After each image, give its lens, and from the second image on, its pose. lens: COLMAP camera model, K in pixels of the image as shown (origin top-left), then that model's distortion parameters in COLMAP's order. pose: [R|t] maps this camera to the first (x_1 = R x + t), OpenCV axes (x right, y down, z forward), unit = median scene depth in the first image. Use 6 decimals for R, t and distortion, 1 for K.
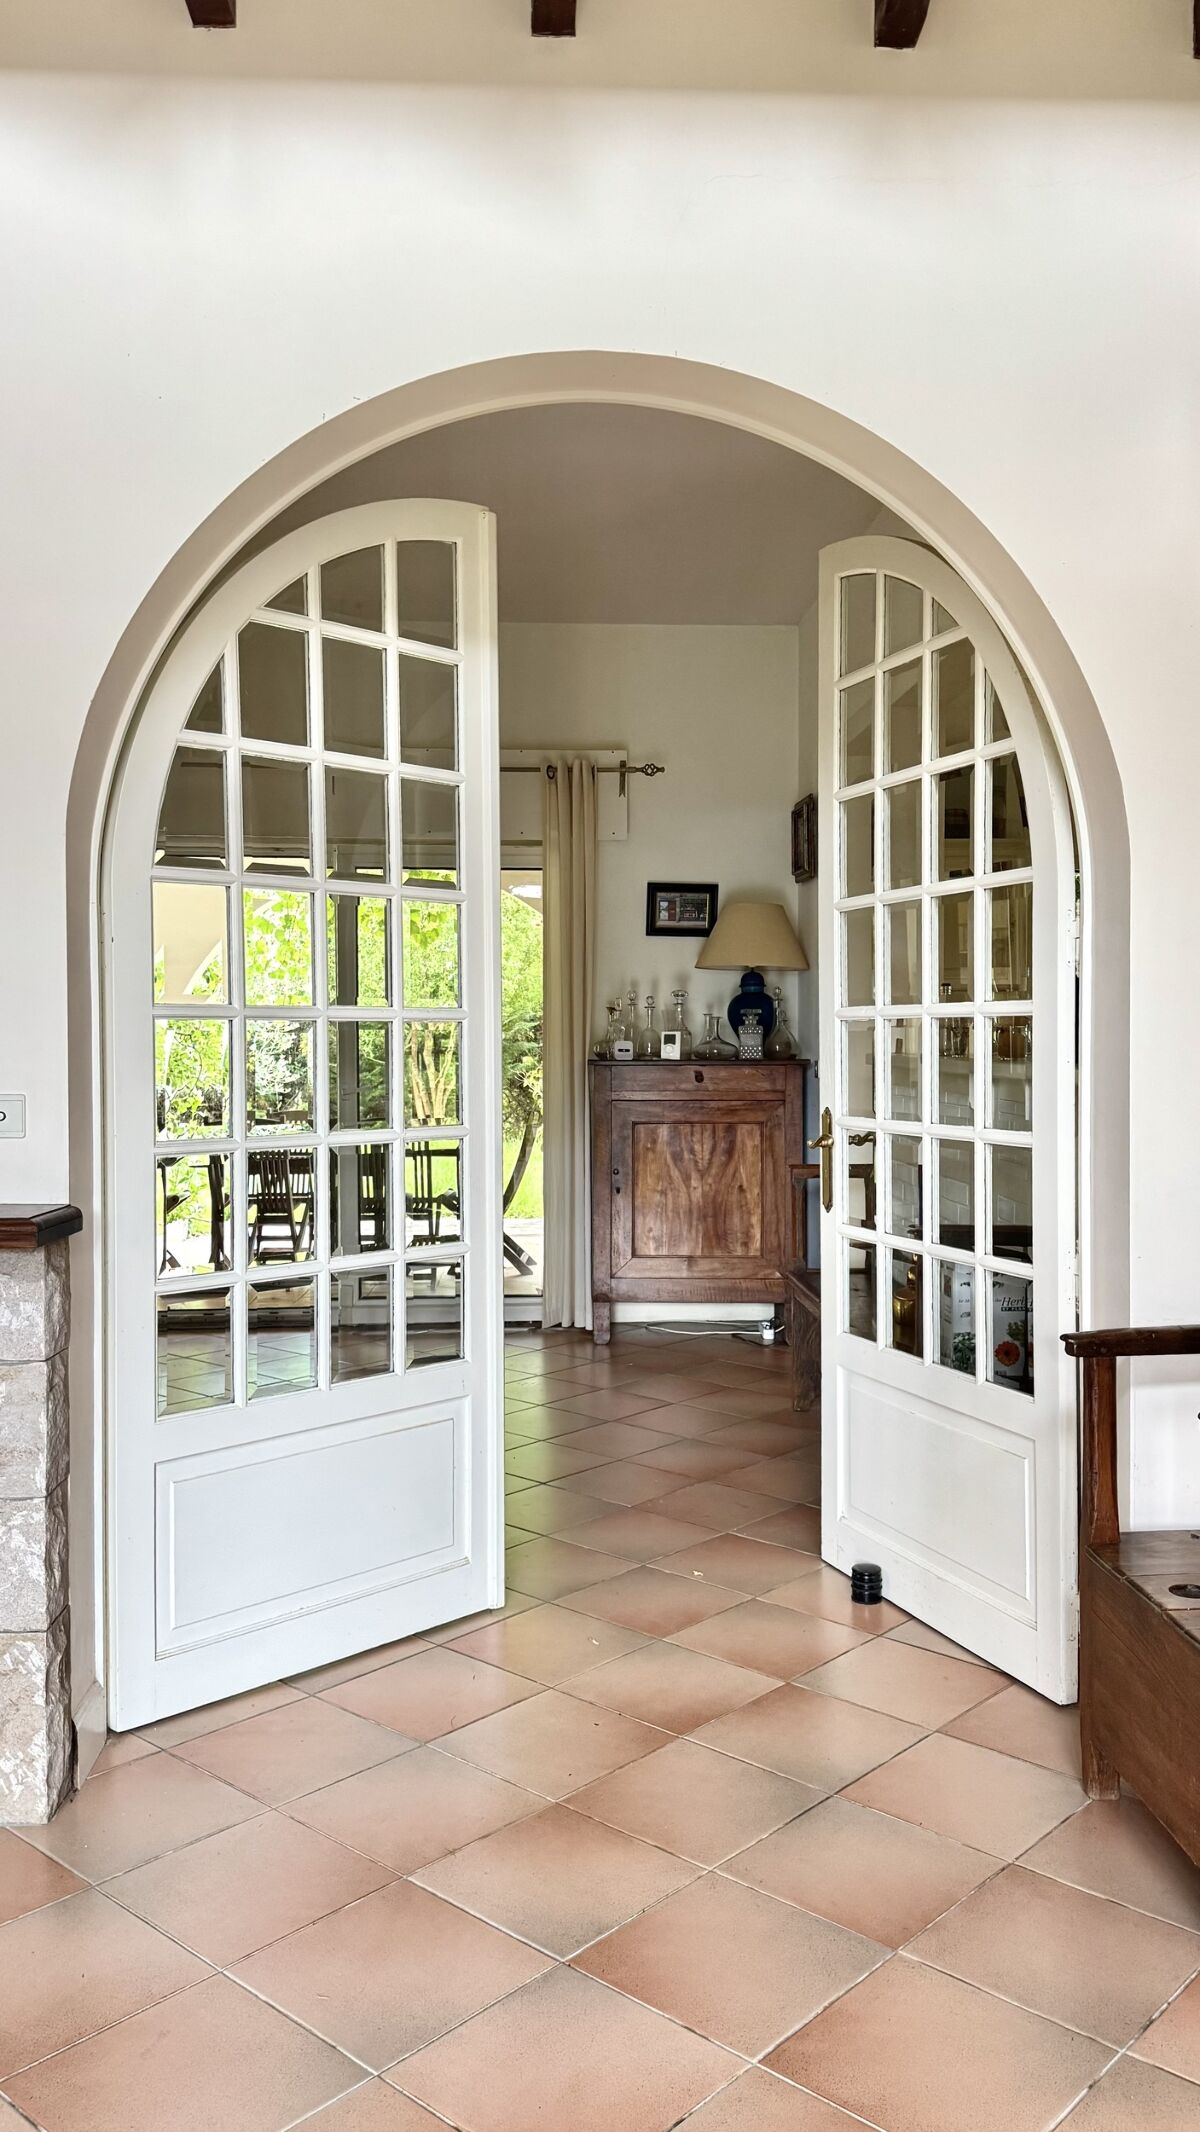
lens RADIAL K [[1611.2, 0, 600.0], [0, 1611.2, 1066.0], [0, 0, 1]] dist [0.000370, -0.000006]
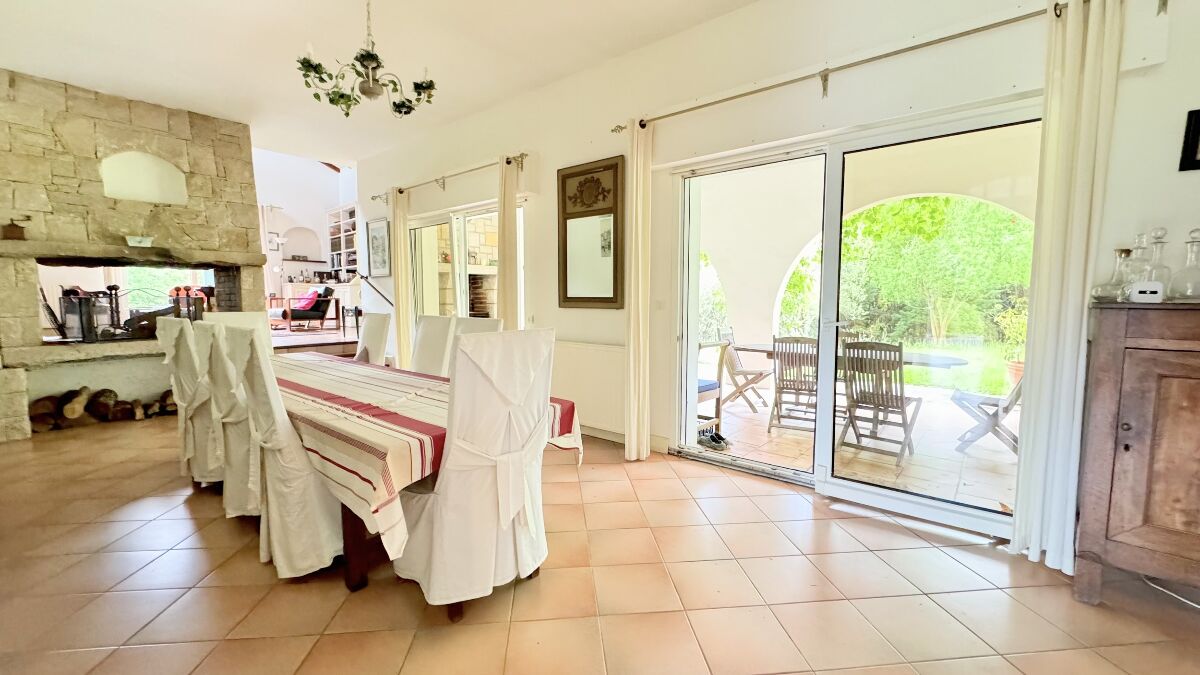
lens RADIAL K [[488.4, 0, 600.0], [0, 488.4, 337.5], [0, 0, 1]] dist [0.013576, 0.000000]
pose [[0.751777, 0.063736, -0.656330, -0.031104], [-0.021998, 0.997188, 0.071640, 0.002464], [0.659050, -0.039419, 0.751065, 0.586624]]
